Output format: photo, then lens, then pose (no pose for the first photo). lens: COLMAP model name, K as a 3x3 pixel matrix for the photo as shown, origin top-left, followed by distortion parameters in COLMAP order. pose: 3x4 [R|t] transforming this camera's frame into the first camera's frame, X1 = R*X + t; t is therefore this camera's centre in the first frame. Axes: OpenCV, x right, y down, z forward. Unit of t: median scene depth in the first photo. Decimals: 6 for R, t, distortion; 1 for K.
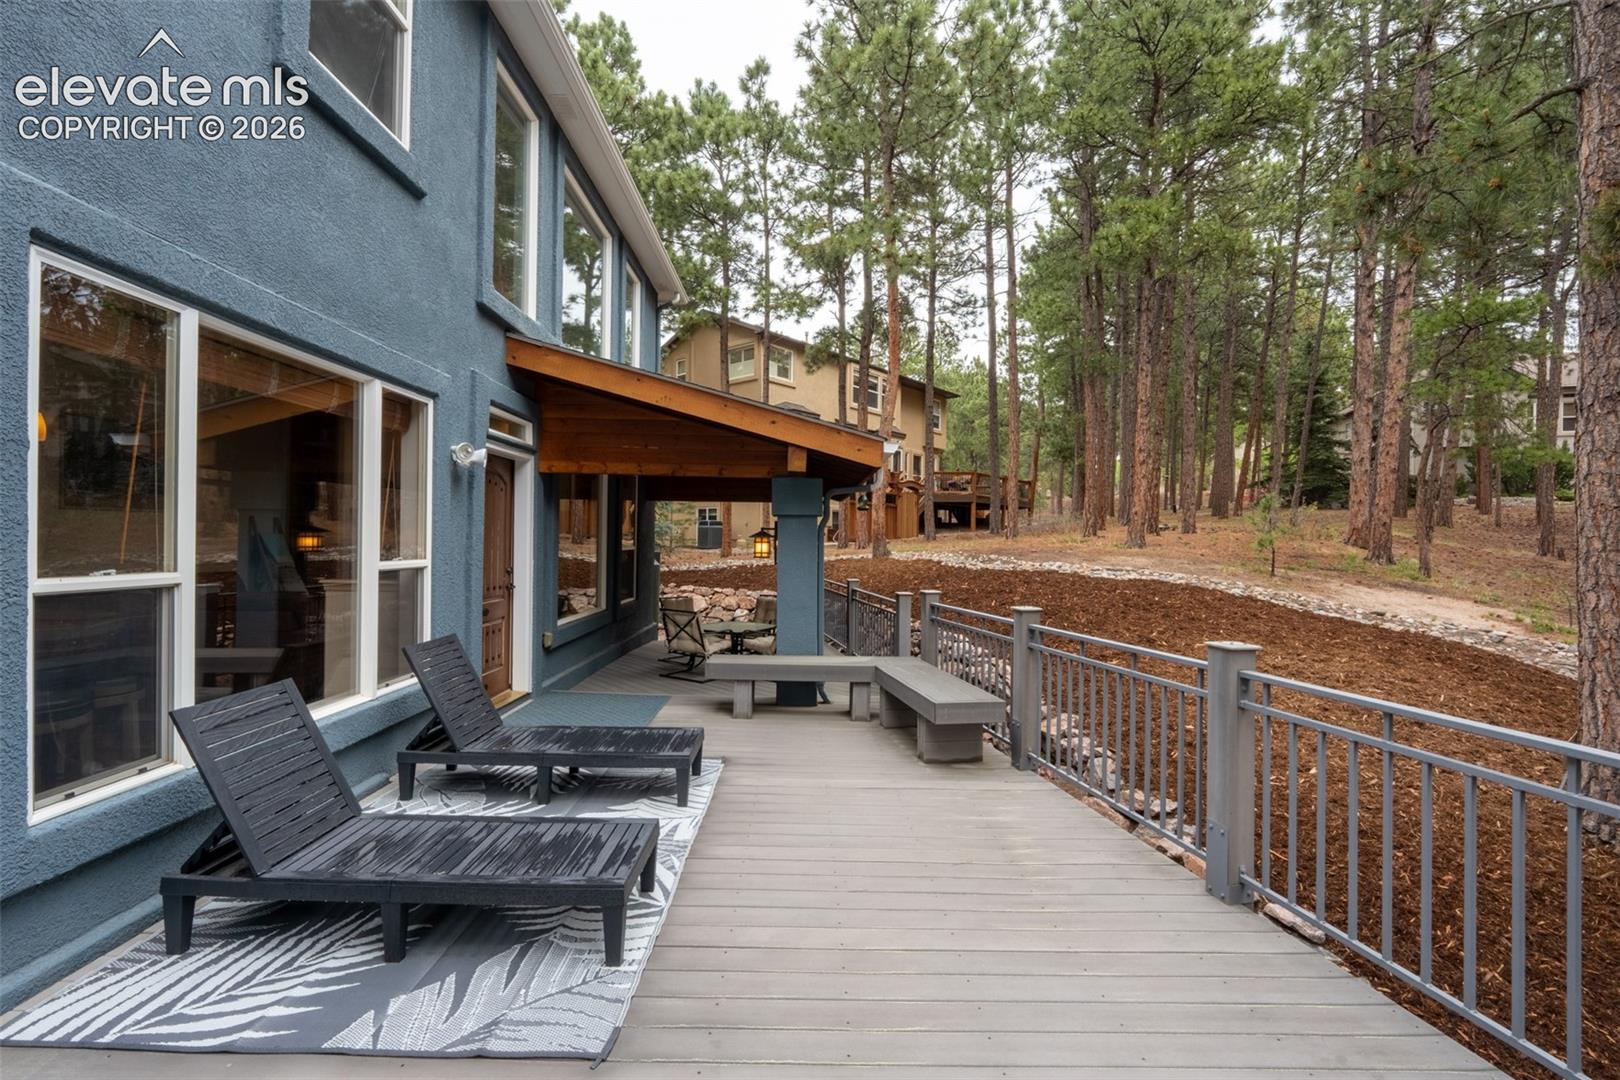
lens RADIAL K [[715.9, 0, 811.1], [0, 715.9, 537.8], [0, 0, 1]] dist [-0.011350, 0.003519]
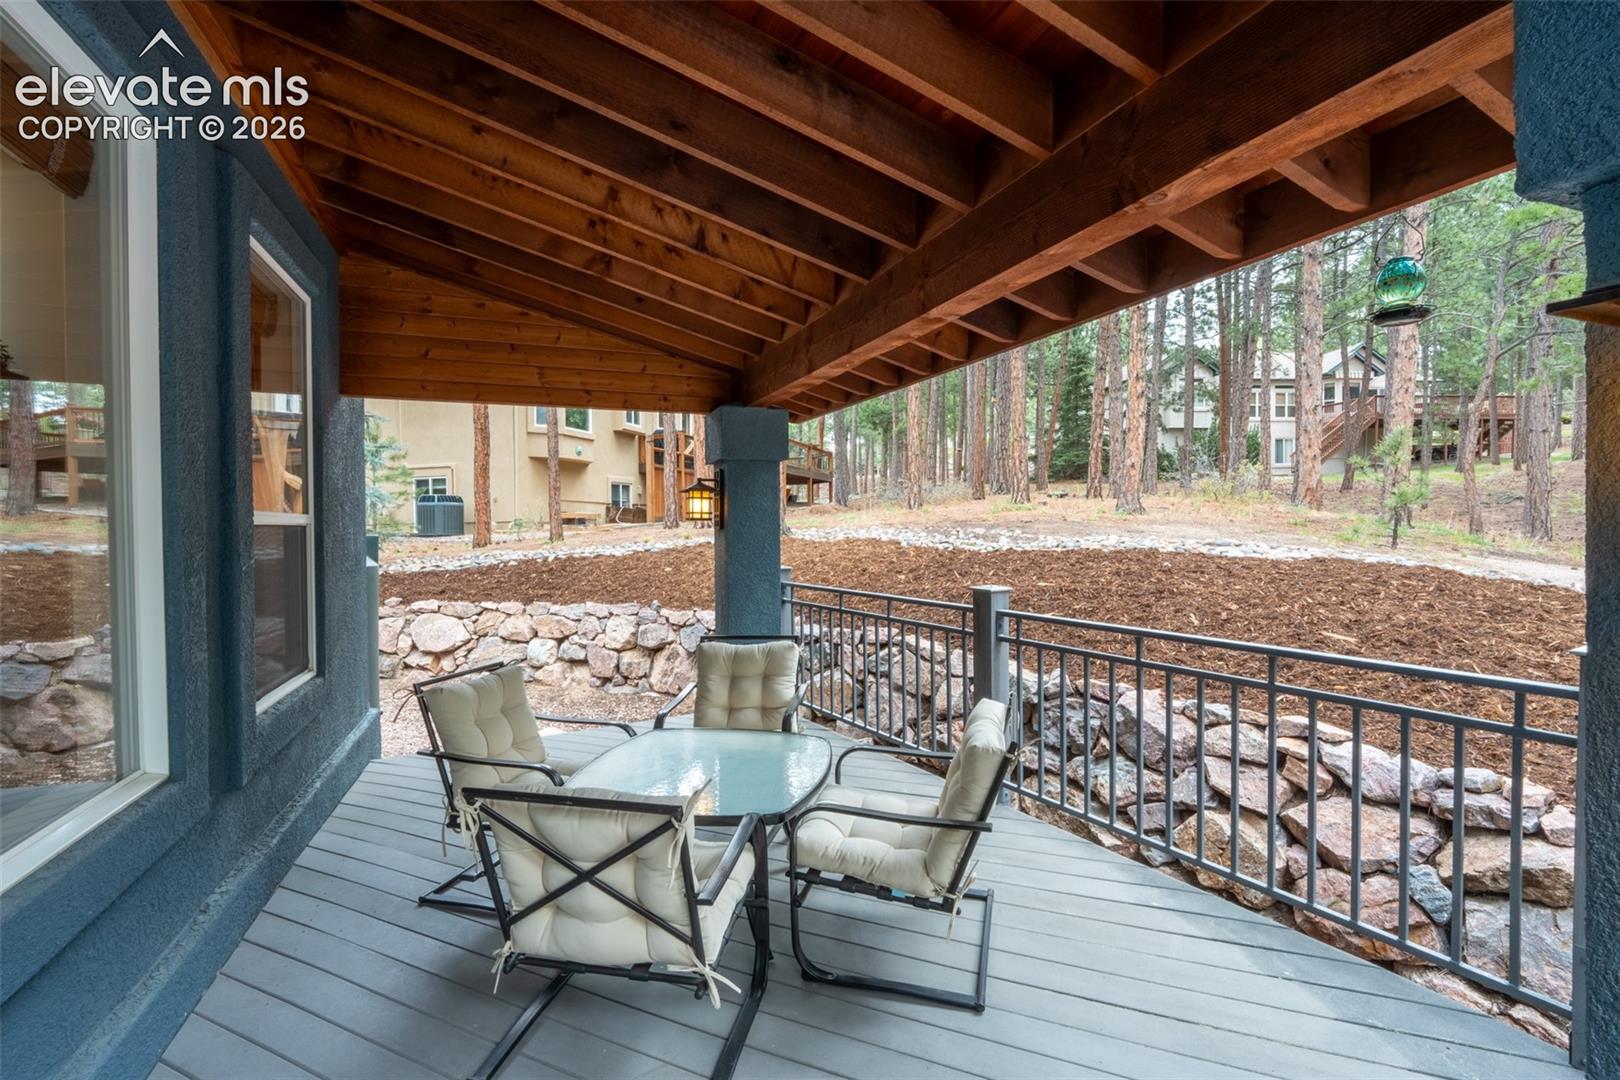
lens RADIAL K [[715.9, 0, 809.2], [0, 715.9, 537.6], [0, 0, 1]] dist [-0.011350, 0.003519]
pose [[0.931784, -0.025688, 0.362104, -0.094089], [0.018708, 0.999566, 0.022769, 0.012180], [-0.362532, -0.014441, 0.931859, 0.383311]]
